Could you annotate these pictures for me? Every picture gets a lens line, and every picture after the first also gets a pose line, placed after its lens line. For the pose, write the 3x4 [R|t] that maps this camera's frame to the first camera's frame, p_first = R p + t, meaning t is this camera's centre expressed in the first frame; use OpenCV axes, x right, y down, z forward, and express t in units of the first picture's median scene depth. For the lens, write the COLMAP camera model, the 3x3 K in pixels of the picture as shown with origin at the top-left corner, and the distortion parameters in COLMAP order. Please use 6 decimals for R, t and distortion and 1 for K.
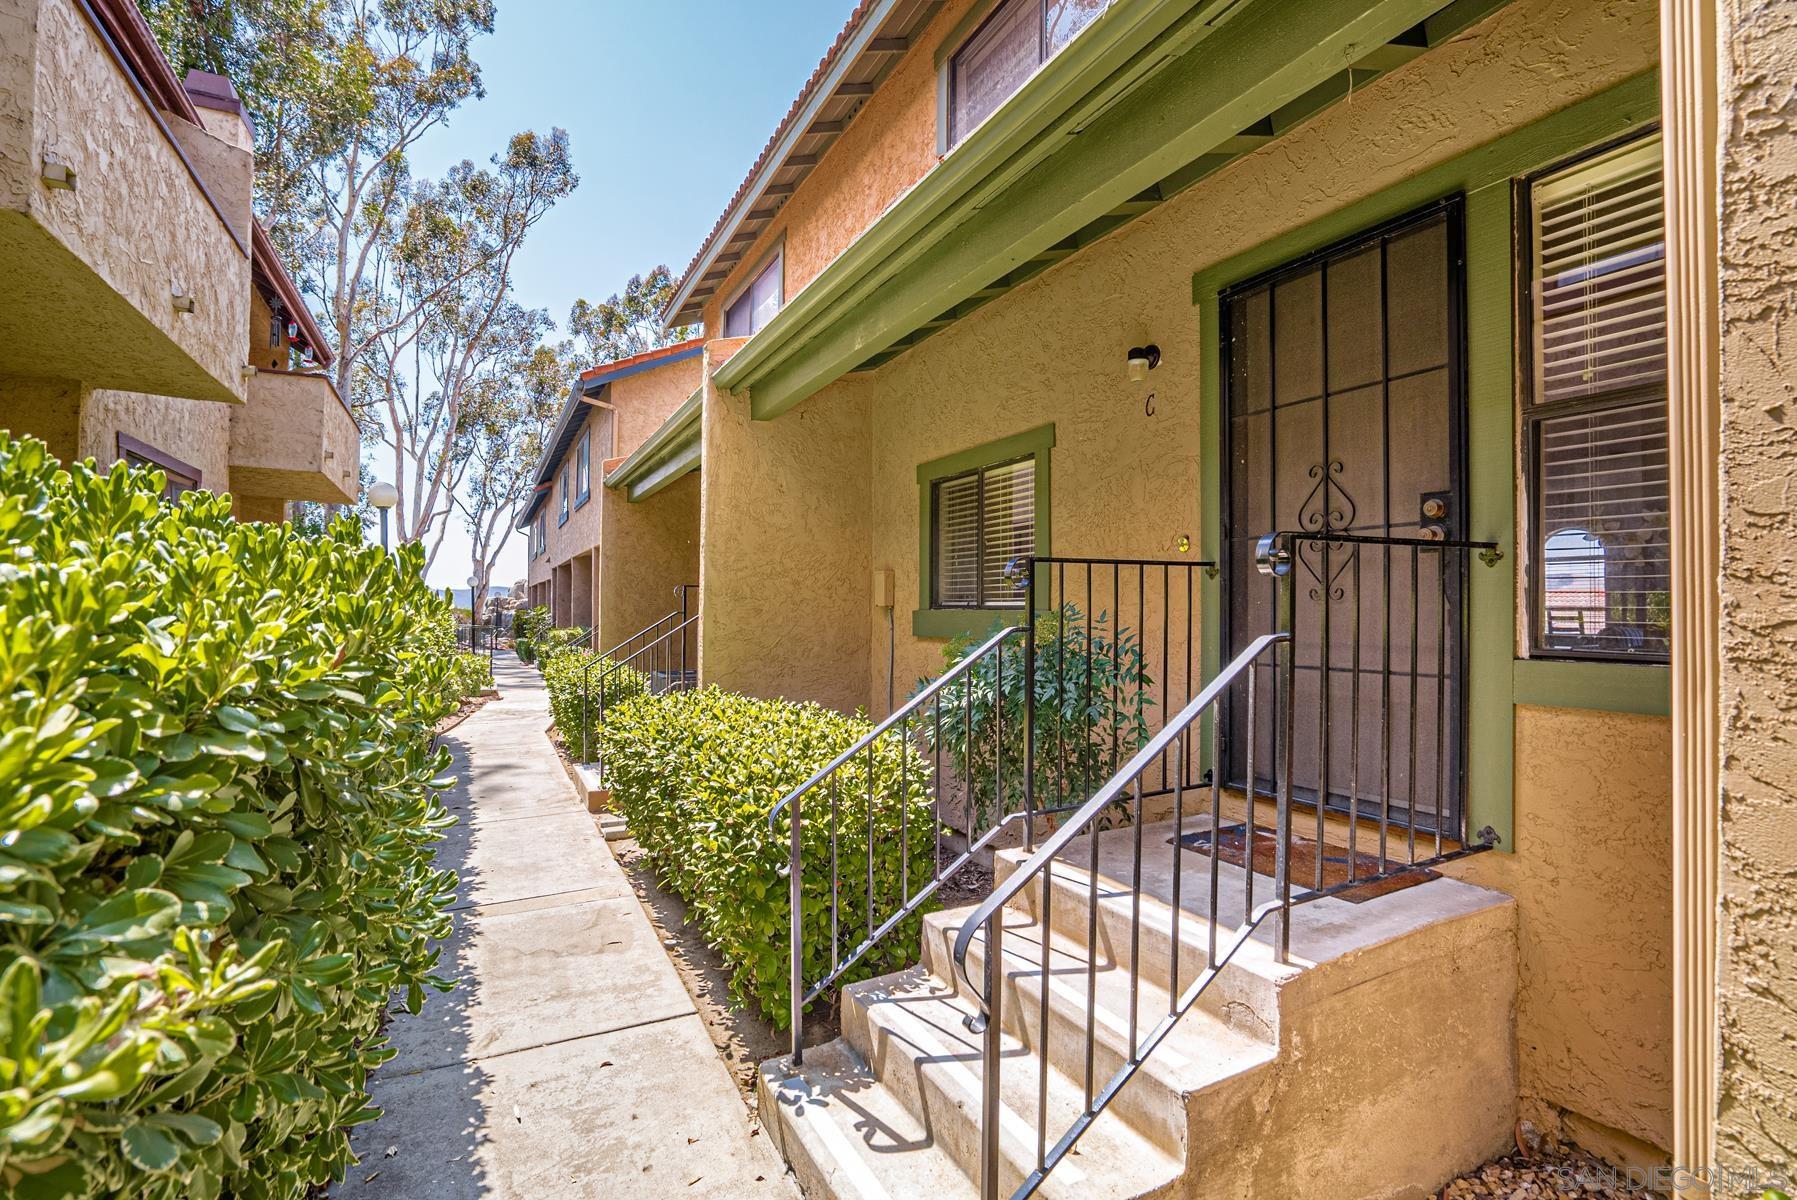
lens RADIAL K [[839.7, 0, 898.5], [0, 839.7, 600.0], [0, 0, 1]] dist [-0.068540, 0.029995]
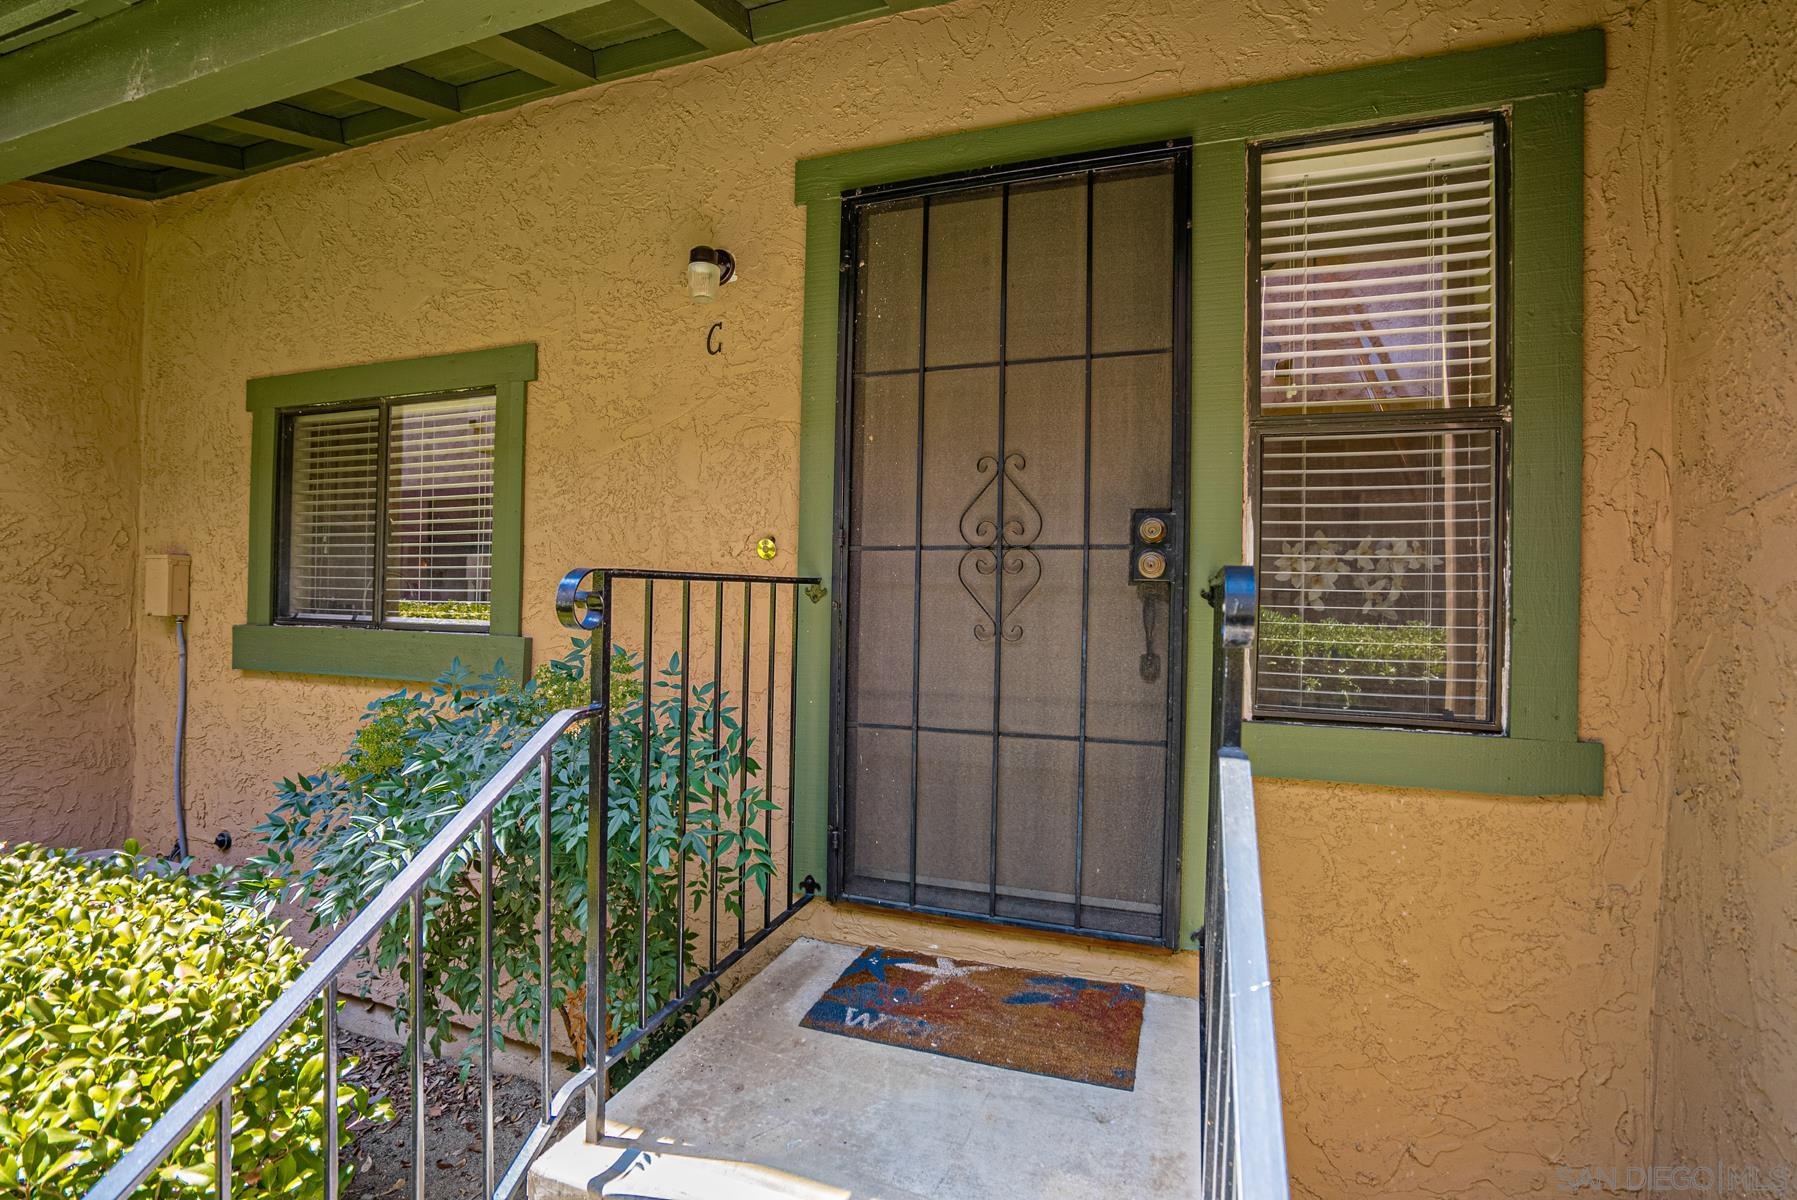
lens RADIAL K [[839.7, 0, 898.5], [0, 839.7, 600.0], [0, 0, 1]] dist [-0.068540, 0.029995]
pose [[0.732405, 0.011384, 0.680774, -0.047565], [-0.023271, 0.999695, 0.008320, -0.033905], [-0.680471, -0.021936, 0.732446, 0.430821]]
